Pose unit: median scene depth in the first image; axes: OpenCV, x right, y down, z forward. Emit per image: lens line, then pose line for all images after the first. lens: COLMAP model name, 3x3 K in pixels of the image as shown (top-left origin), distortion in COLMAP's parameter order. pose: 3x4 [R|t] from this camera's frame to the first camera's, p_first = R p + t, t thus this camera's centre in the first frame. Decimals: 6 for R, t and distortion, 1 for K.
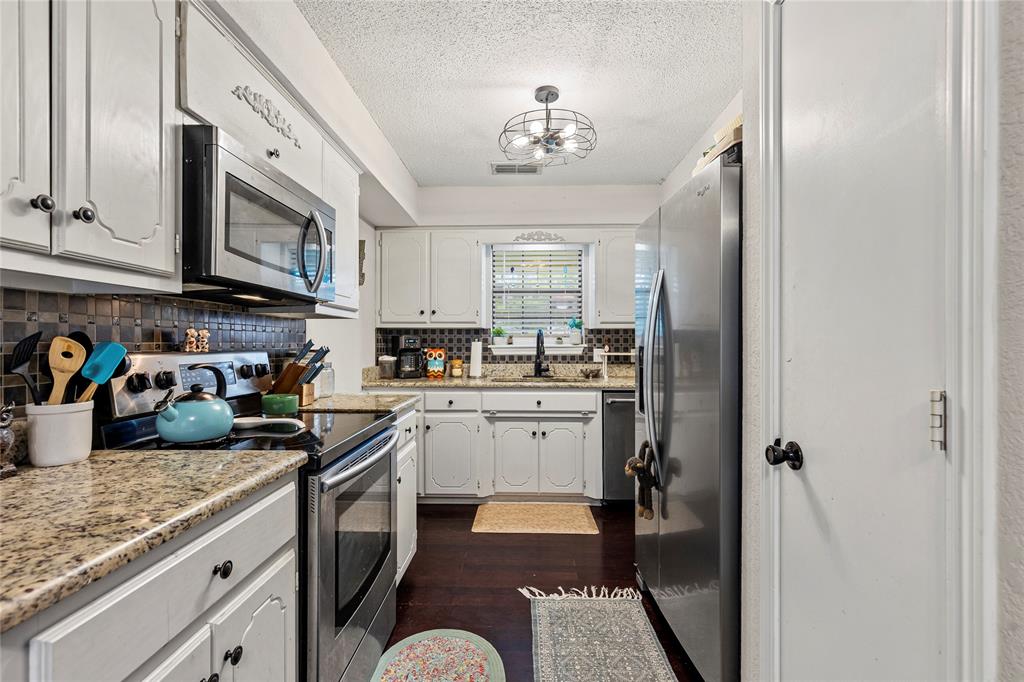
lens RADIAL K [[455.0, 0, 511.7], [0, 455.0, 342.6], [0, 0, 1]] dist [0.001630, 0.000135]
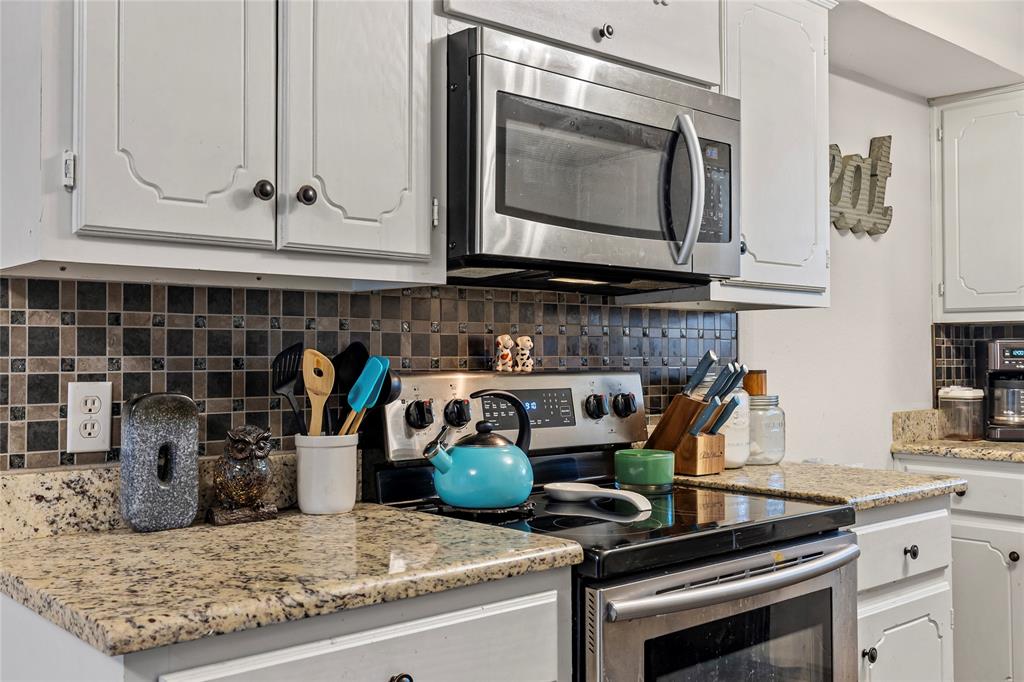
lens RADIAL K [[1012.2, 0, 512.3], [0, 1012.2, 333.2], [0, 0, 1]] dist [0.001864, 0.004984]
pose [[0.688224, -0.015724, -0.725328, 0.264317], [-0.000673, 0.999751, -0.022312, -0.001108], [0.725498, 0.015844, 0.688042, 0.024298]]
